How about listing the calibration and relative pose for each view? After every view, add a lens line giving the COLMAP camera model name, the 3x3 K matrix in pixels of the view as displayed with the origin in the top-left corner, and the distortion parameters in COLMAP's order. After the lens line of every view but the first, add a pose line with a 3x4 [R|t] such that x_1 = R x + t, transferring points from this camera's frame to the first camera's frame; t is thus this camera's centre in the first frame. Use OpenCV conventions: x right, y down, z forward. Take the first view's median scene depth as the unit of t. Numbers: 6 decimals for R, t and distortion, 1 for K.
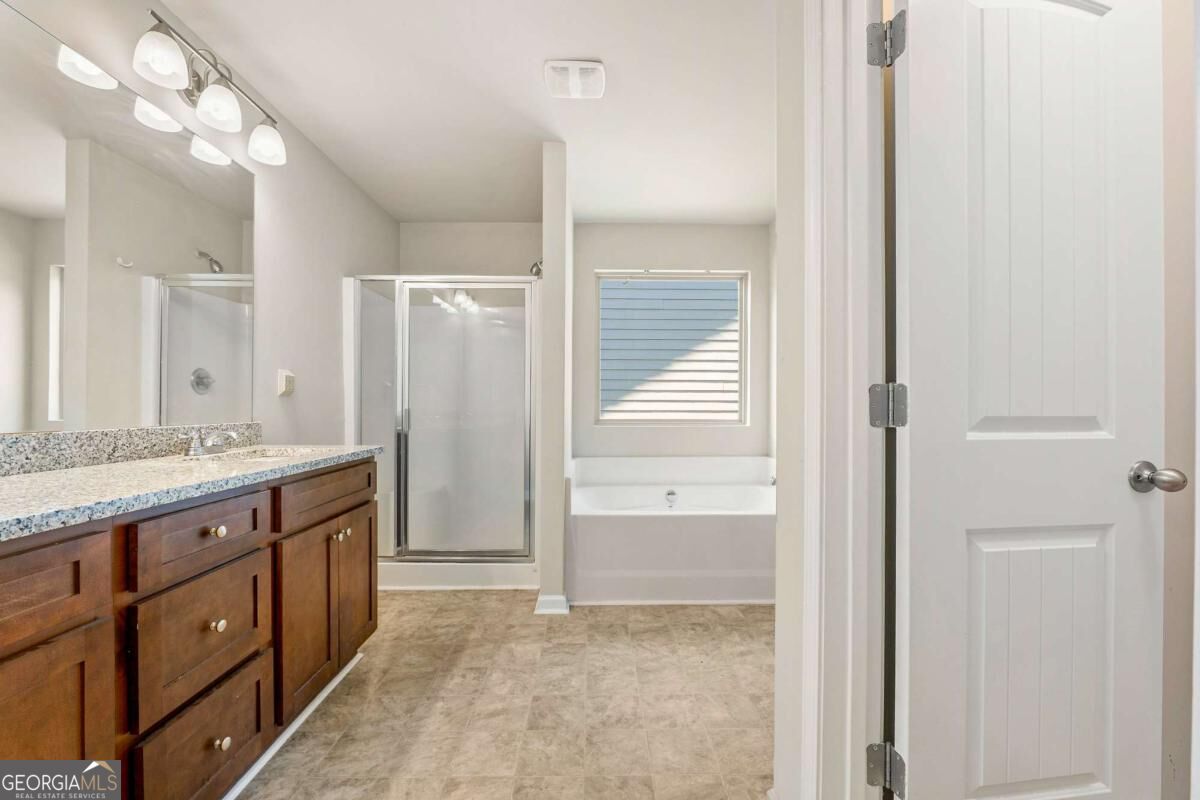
lens RADIAL K [[489.8, 0, 602.3], [0, 489.8, 403.7], [0, 0, 1]] dist [-0.013007, 0.001487]
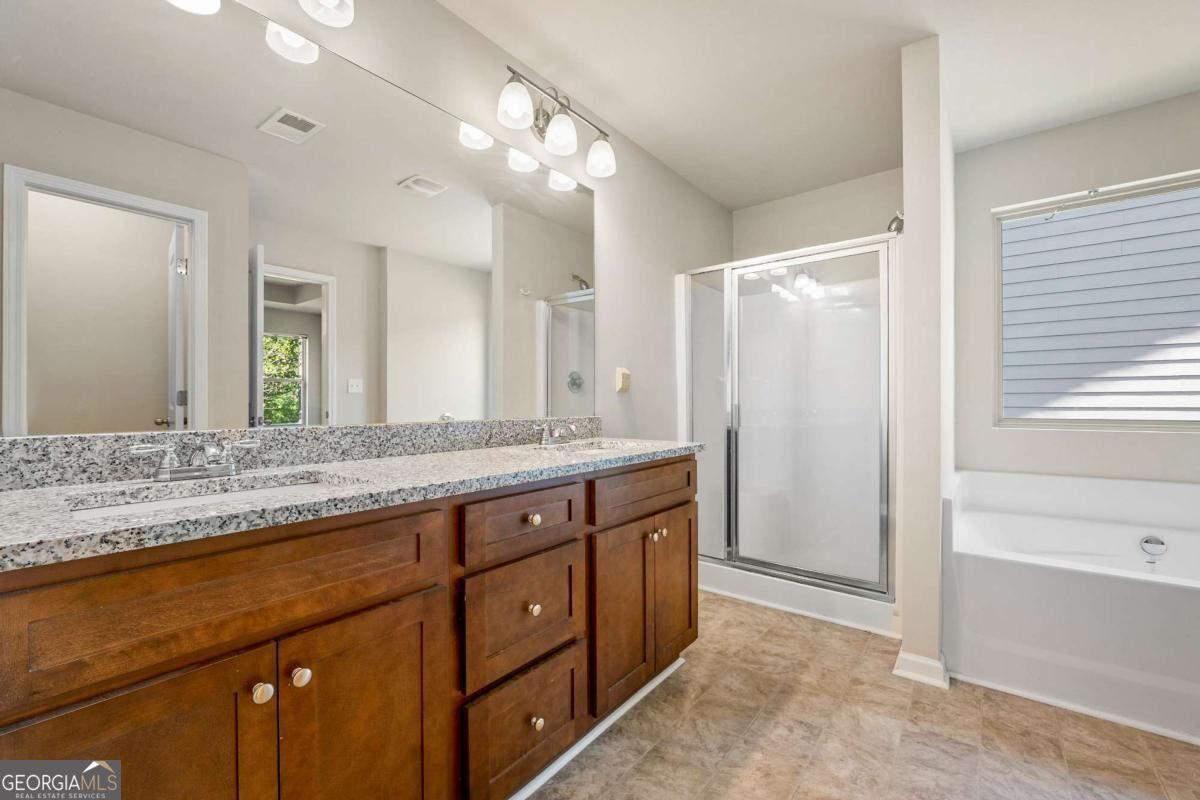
lens RADIAL K [[489.8, 0, 594.3], [0, 489.8, 402.9], [0, 0, 1]] dist [-0.013007, 0.001487]
pose [[0.764126, -0.004960, -0.645048, -0.005062], [0.007323, 0.999973, 0.000985, 0.005774], [0.645026, -0.005476, 0.764141, 0.135748]]
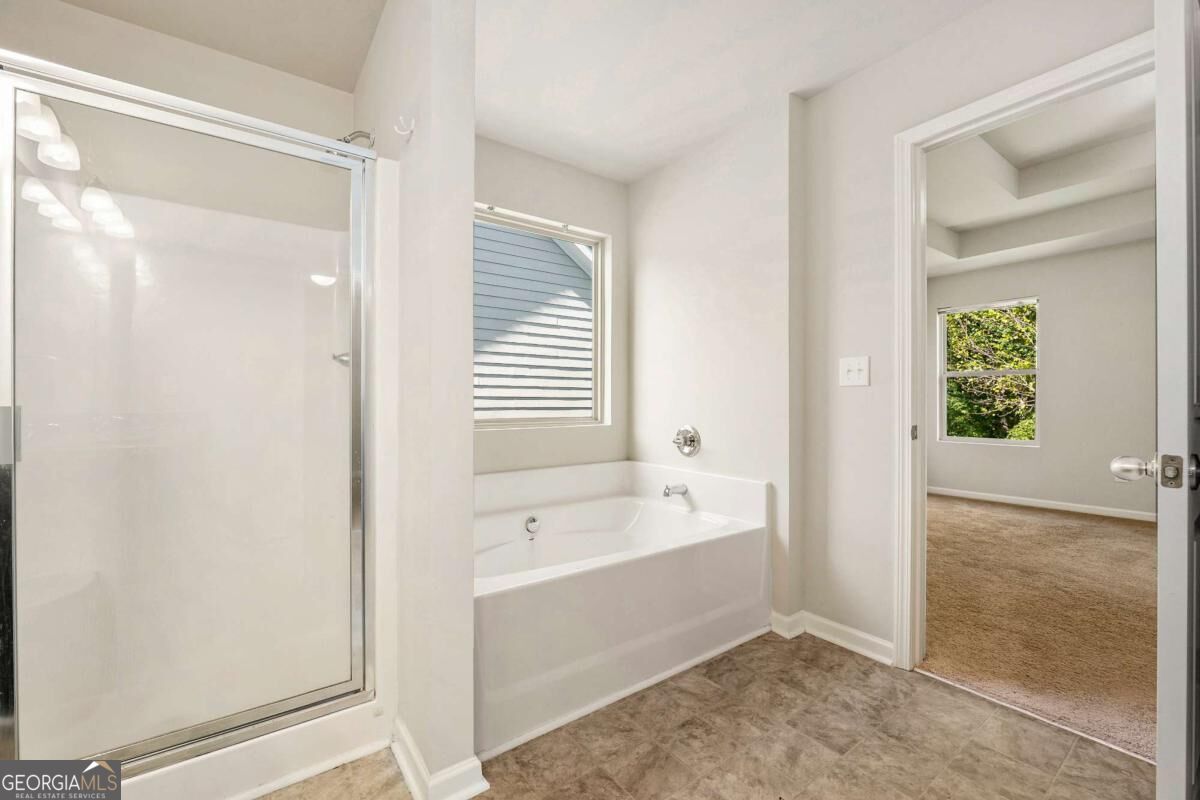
lens RADIAL K [[489.8, 0, 602.0], [0, 489.8, 404.7], [0, 0, 1]] dist [-0.013007, 0.001487]
pose [[0.823196, -0.006516, 0.567720, -0.289123], [0.002890, 0.999969, 0.007286, 0.009180], [-0.567750, -0.004357, 0.823190, 0.539220]]
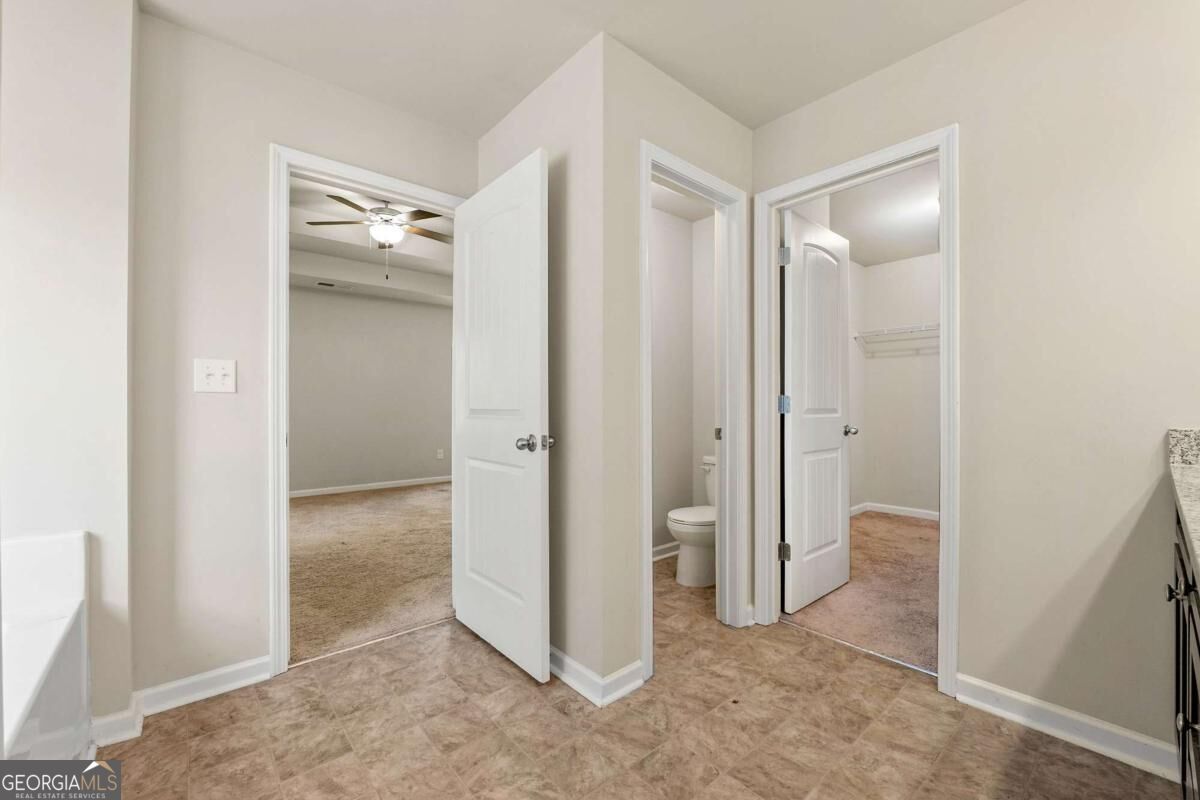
lens RADIAL K [[489.8, 0, 583.3], [0, 489.8, 408.3], [0, 0, 1]] dist [-0.013007, 0.001487]
pose [[-0.626135, -0.001144, 0.779714, -0.599589], [0.000941, 0.999997, 0.002223, 0.001710], [-0.779714, 0.002125, -0.626132, 2.220525]]
